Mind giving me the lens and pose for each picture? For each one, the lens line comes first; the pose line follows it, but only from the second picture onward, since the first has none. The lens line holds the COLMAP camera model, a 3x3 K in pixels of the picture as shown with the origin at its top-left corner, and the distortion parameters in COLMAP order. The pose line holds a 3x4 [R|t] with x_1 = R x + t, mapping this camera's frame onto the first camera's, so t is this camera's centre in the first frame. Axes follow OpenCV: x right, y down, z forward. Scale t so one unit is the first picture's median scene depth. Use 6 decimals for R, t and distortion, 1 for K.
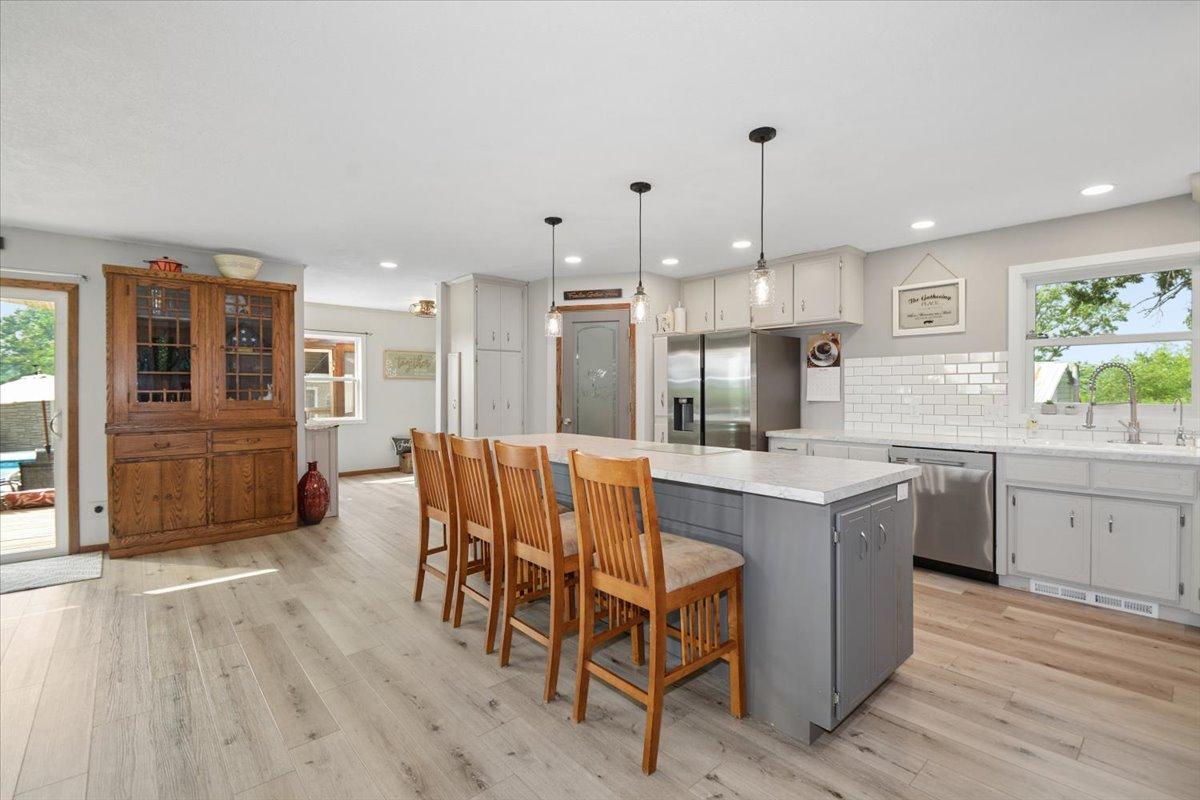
lens RADIAL K [[539.2, 0, 604.8], [0, 539.2, 394.6], [0, 0, 1]] dist [-0.004077, -0.000657]
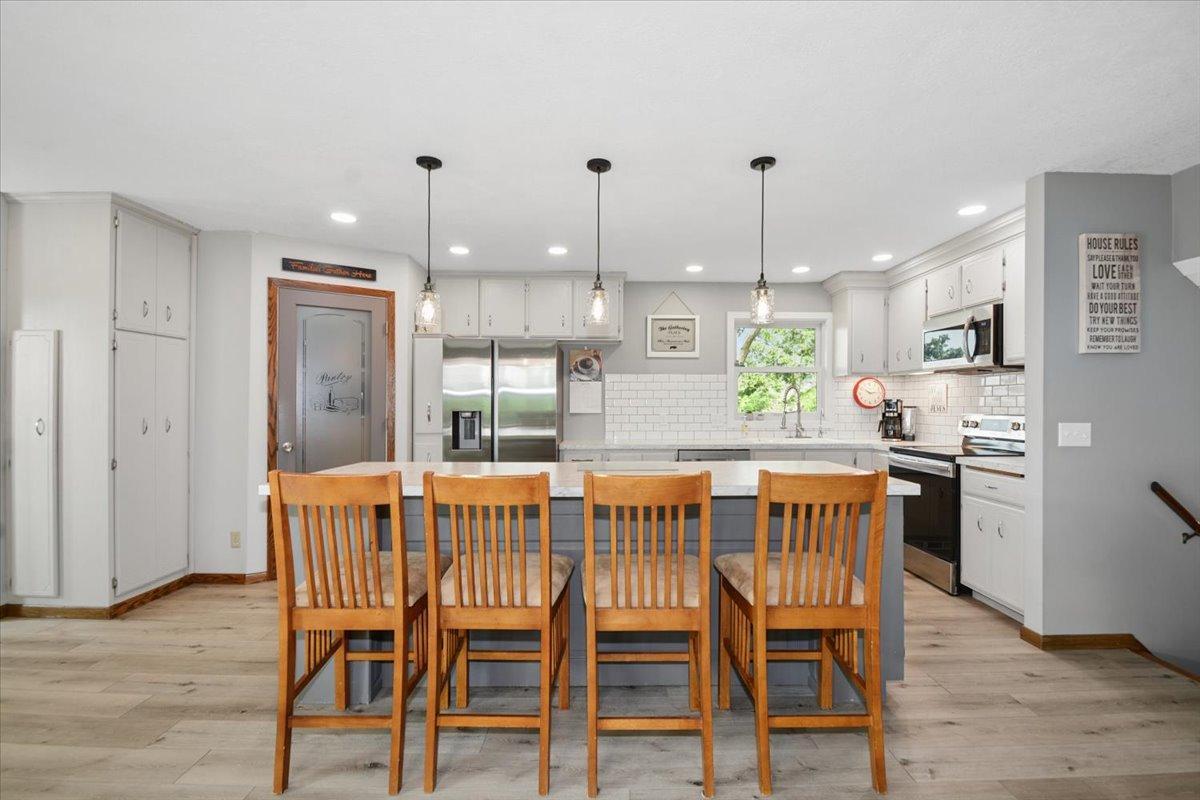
lens RADIAL K [[539.2, 0, 604.0], [0, 539.2, 402.6], [0, 0, 1]] dist [-0.004077, -0.000657]
pose [[0.650470, 0.004683, 0.759518, -0.565845], [0.004008, 0.999946, -0.009598, 0.002166], [-0.759522, 0.009287, 0.650416, 0.422833]]
